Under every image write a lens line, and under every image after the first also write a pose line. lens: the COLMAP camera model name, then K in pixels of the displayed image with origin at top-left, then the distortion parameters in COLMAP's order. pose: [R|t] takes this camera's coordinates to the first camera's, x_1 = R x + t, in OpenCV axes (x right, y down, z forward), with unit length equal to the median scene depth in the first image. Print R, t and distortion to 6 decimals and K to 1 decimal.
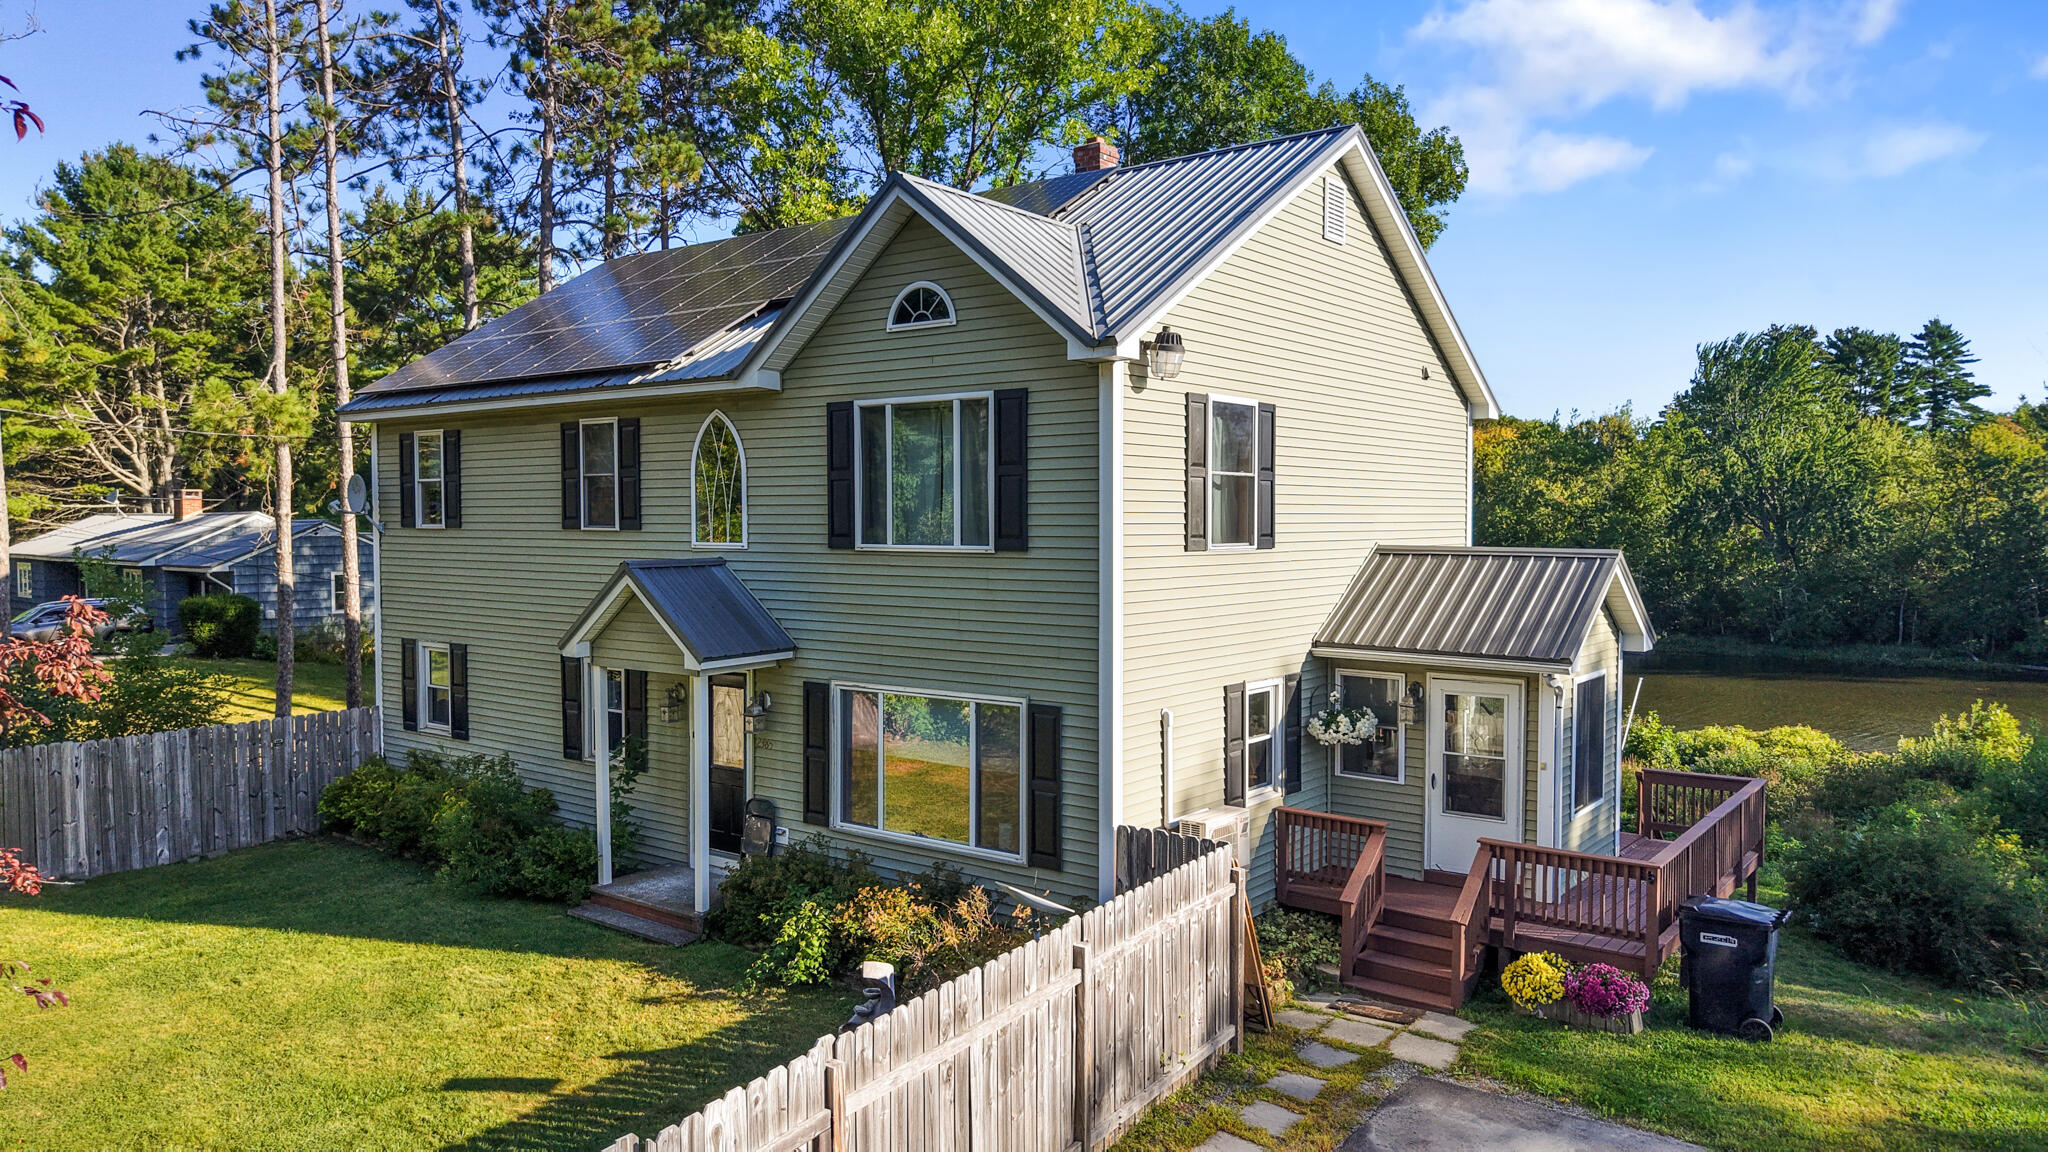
lens RADIAL K [[1393.6, 0, 1011.7], [0, 1393.6, 578.7], [0, 0, 1]] dist [-0.002757, -0.017490]
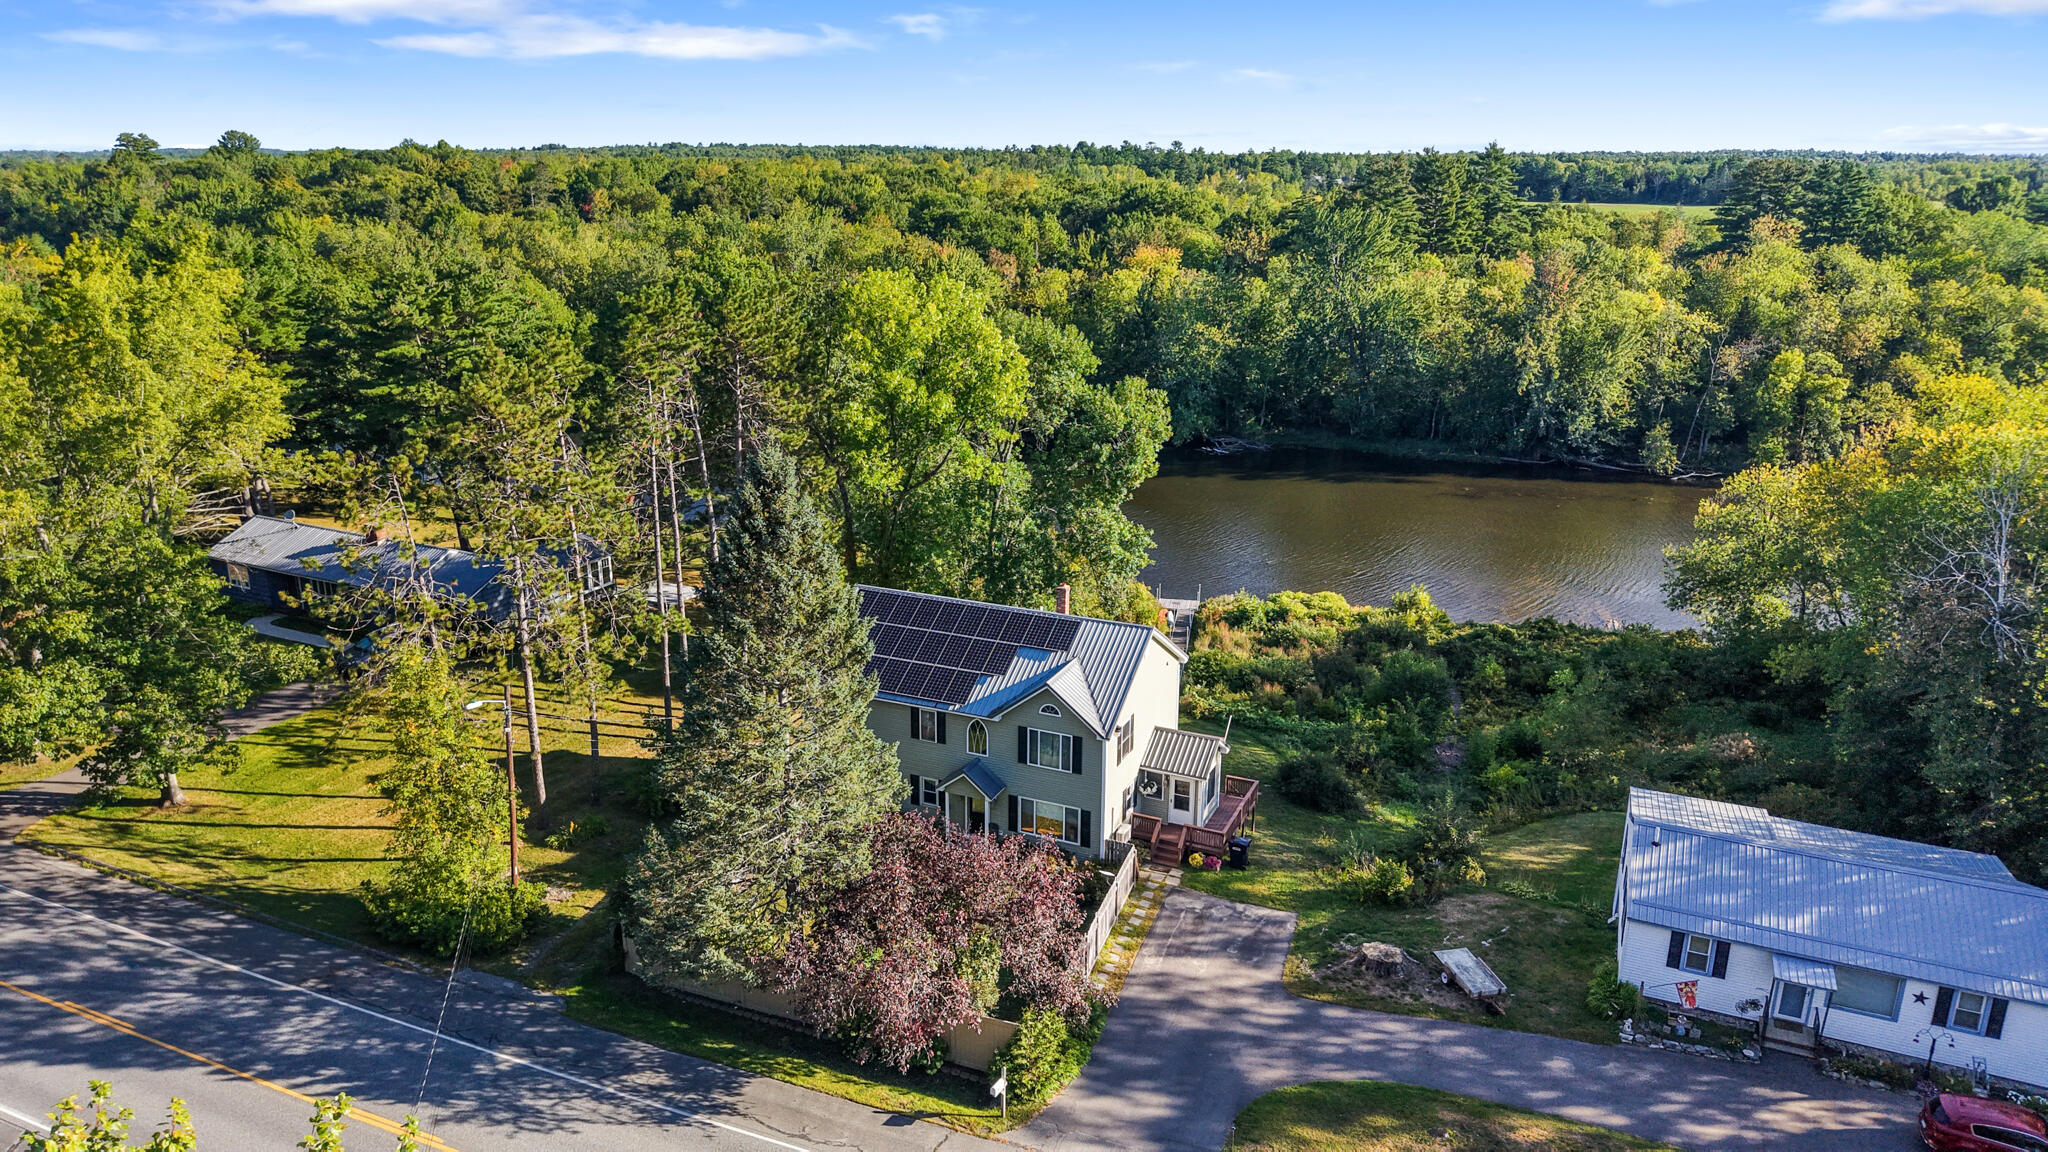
lens RADIAL K [[1394.8, 0, 1012.6], [0, 1394.8, 570.5], [0, 0, 1]] dist [0.002627, -0.088004]
pose [[0.972124, -0.061331, 0.226305, -0.975636], [0.003929, 0.969309, 0.245816, -1.460727], [-0.234435, -0.238074, 0.942529, -2.415541]]
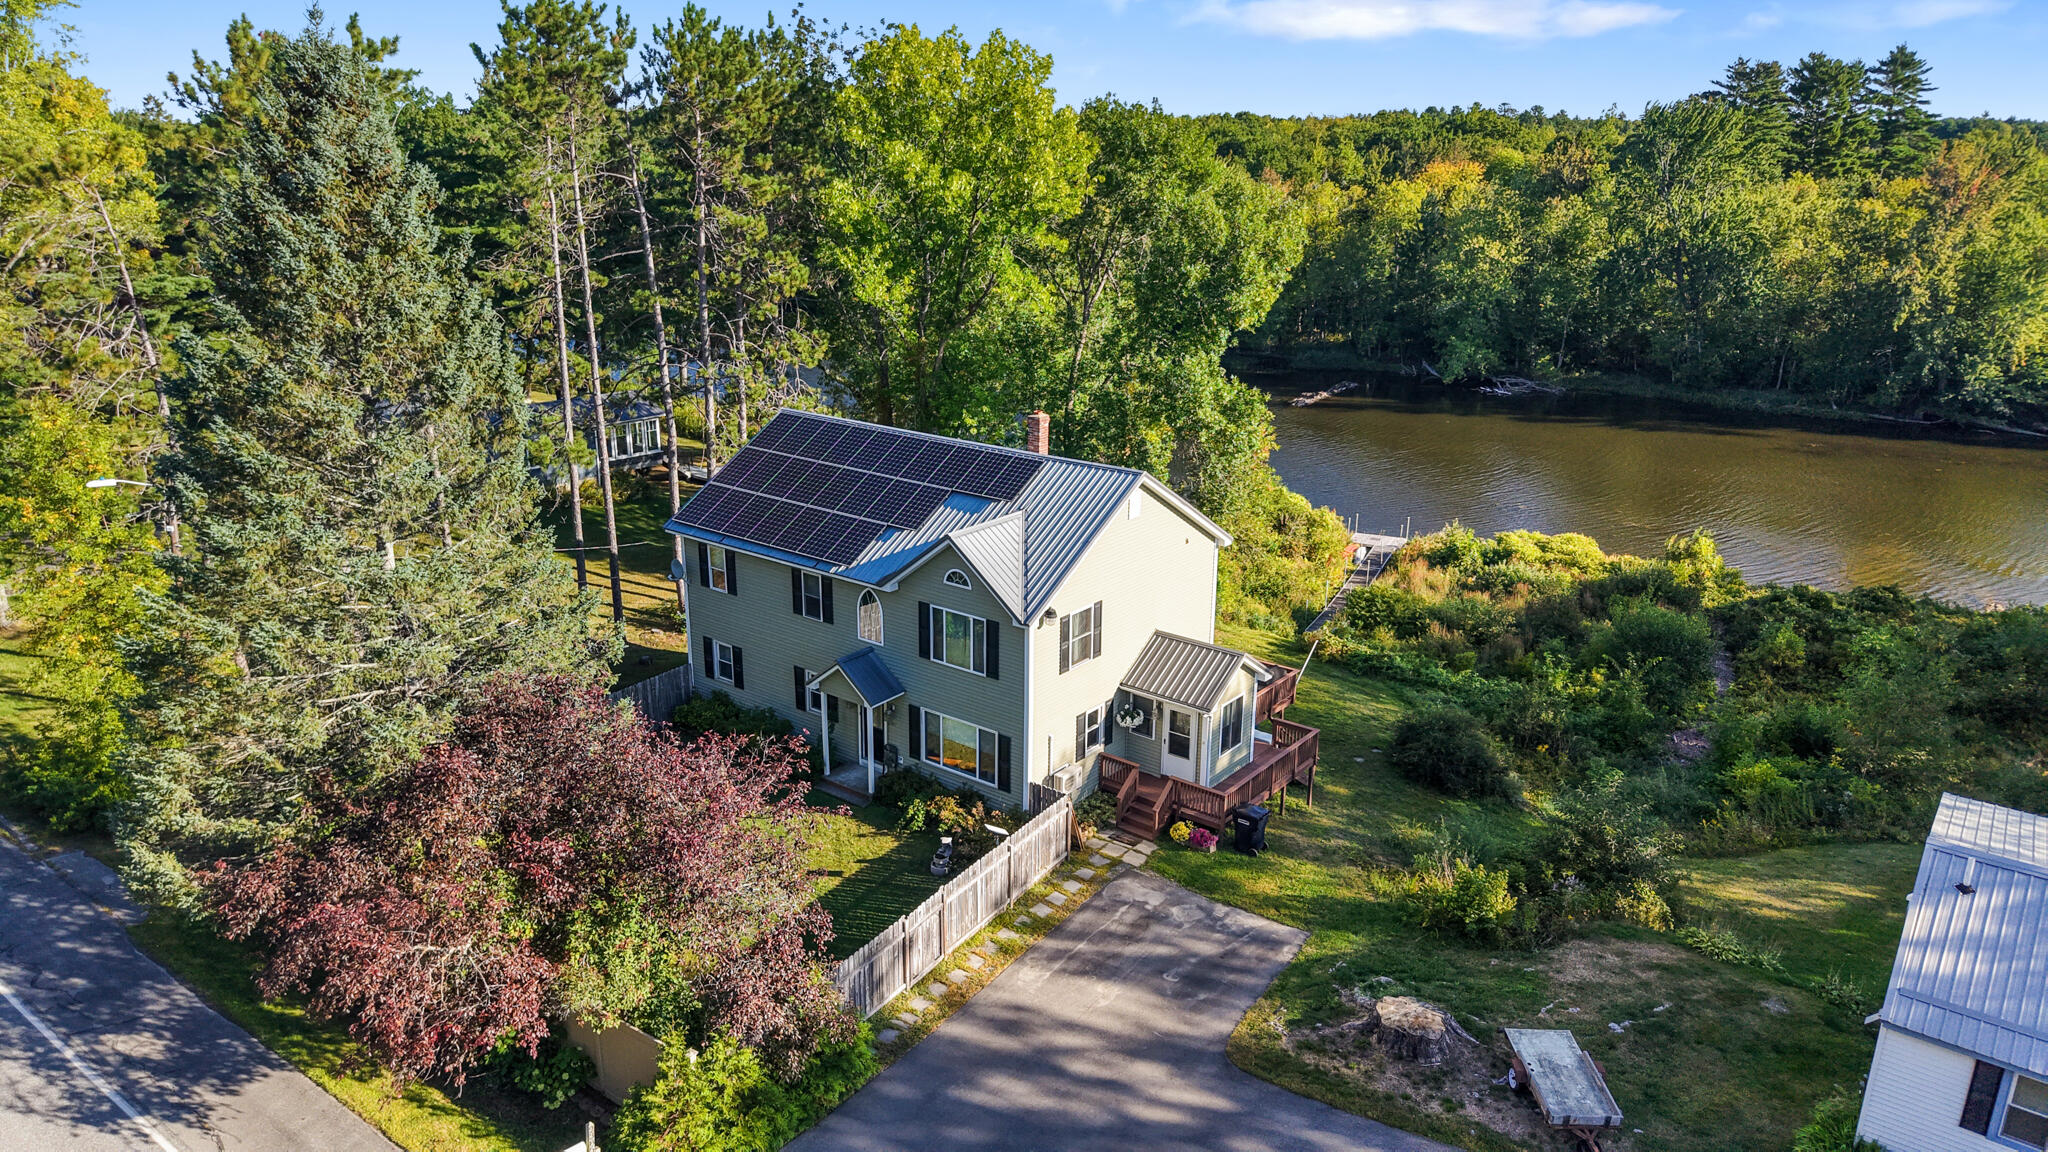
lens RADIAL K [[1393.6, 0, 1011.7], [0, 1393.6, 578.7], [0, 0, 1]] dist [-0.002757, -0.017490]
pose [[0.999959, 0.008045, -0.004121, 0.042037], [-0.006681, 0.964893, 0.262557, -0.827984], [0.006089, -0.262518, 0.964908, -1.385204]]
